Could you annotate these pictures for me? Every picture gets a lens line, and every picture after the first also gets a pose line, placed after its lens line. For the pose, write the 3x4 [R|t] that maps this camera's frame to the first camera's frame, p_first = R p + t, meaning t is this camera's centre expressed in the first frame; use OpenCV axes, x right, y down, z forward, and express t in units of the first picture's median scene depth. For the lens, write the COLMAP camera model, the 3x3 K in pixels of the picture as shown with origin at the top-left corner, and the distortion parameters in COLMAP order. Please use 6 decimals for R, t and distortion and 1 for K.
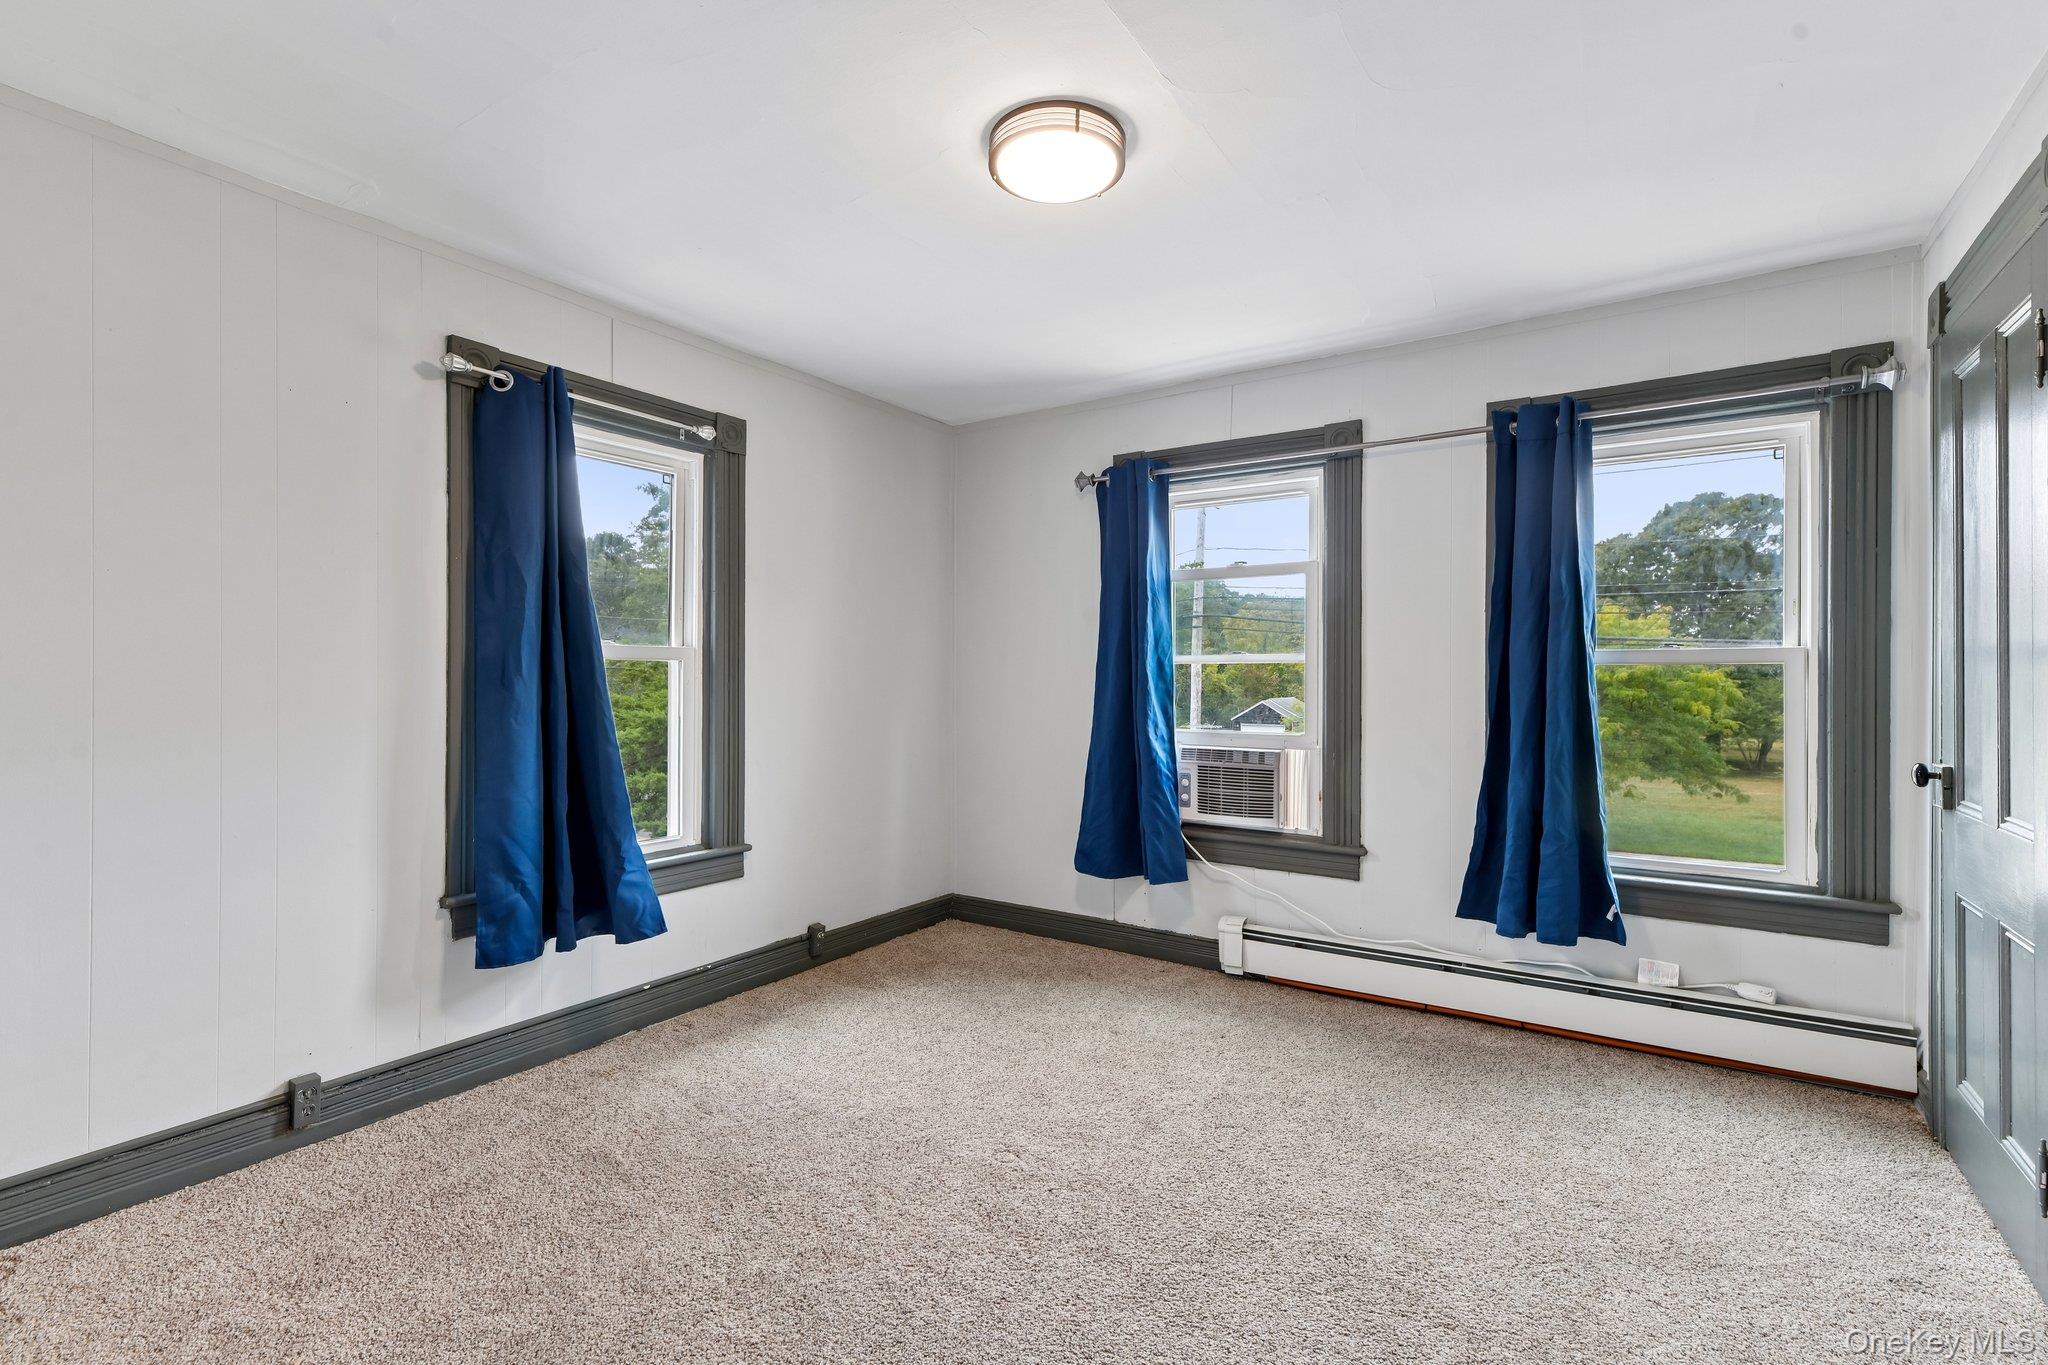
lens RADIAL K [[924.9, 0, 1023.7], [0, 924.9, 687.3], [0, 0, 1]] dist [0.004953, -0.001472]
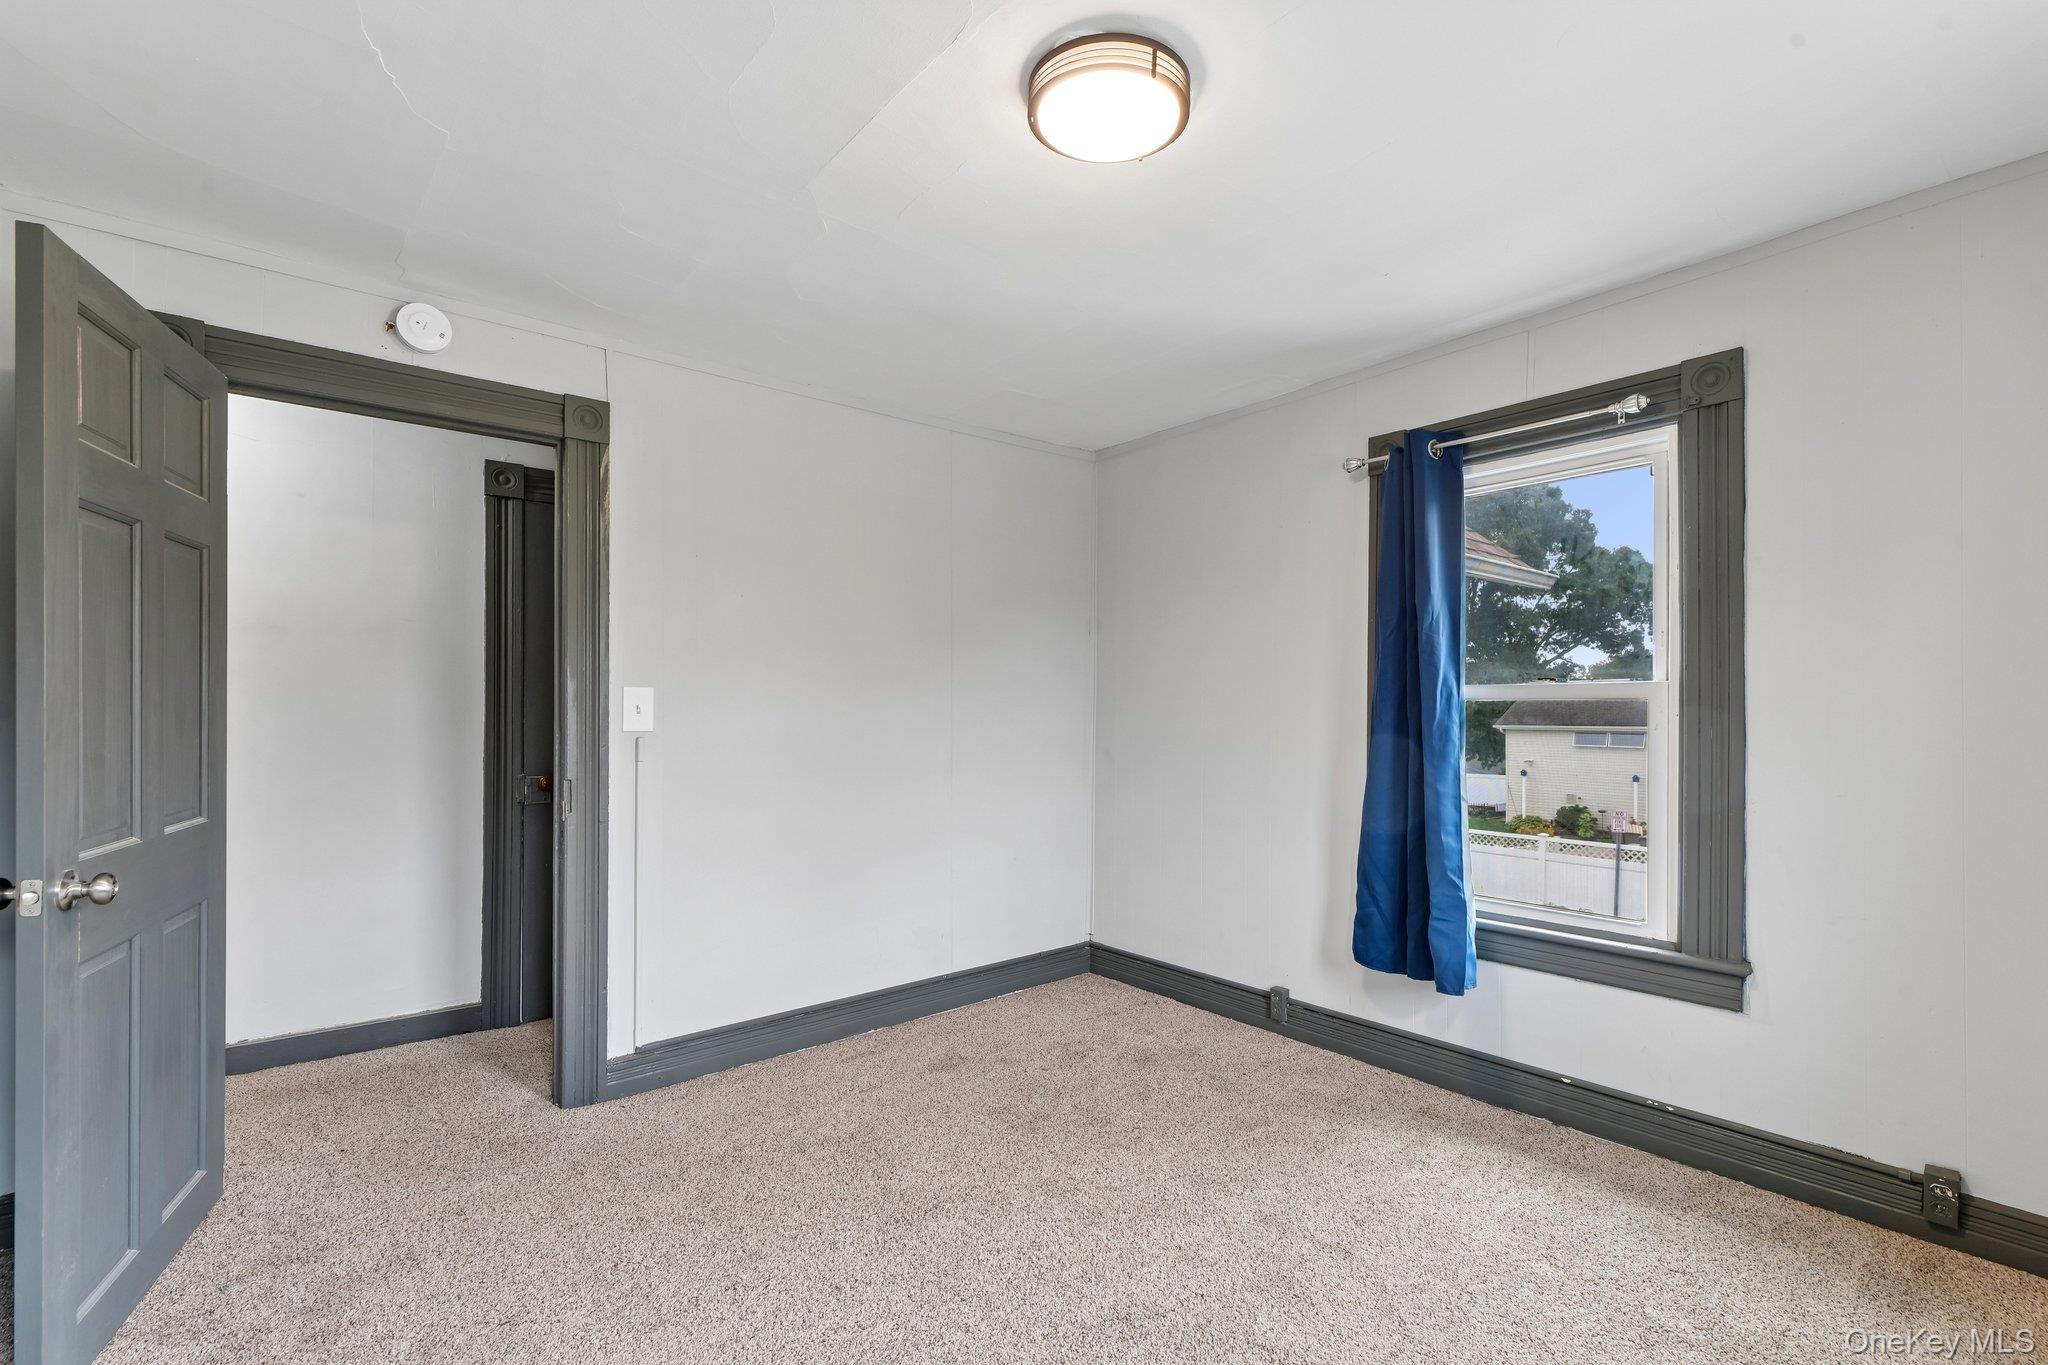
lens RADIAL K [[924.9, 0, 1040.9], [0, 924.9, 698.6], [0, 0, 1]] dist [0.004953, -0.001472]
pose [[-0.280955, -0.012307, -0.959642, 0.636163], [-0.006373, 0.999920, -0.010957, -0.020359], [0.959700, 0.003038, -0.281011, 0.879404]]
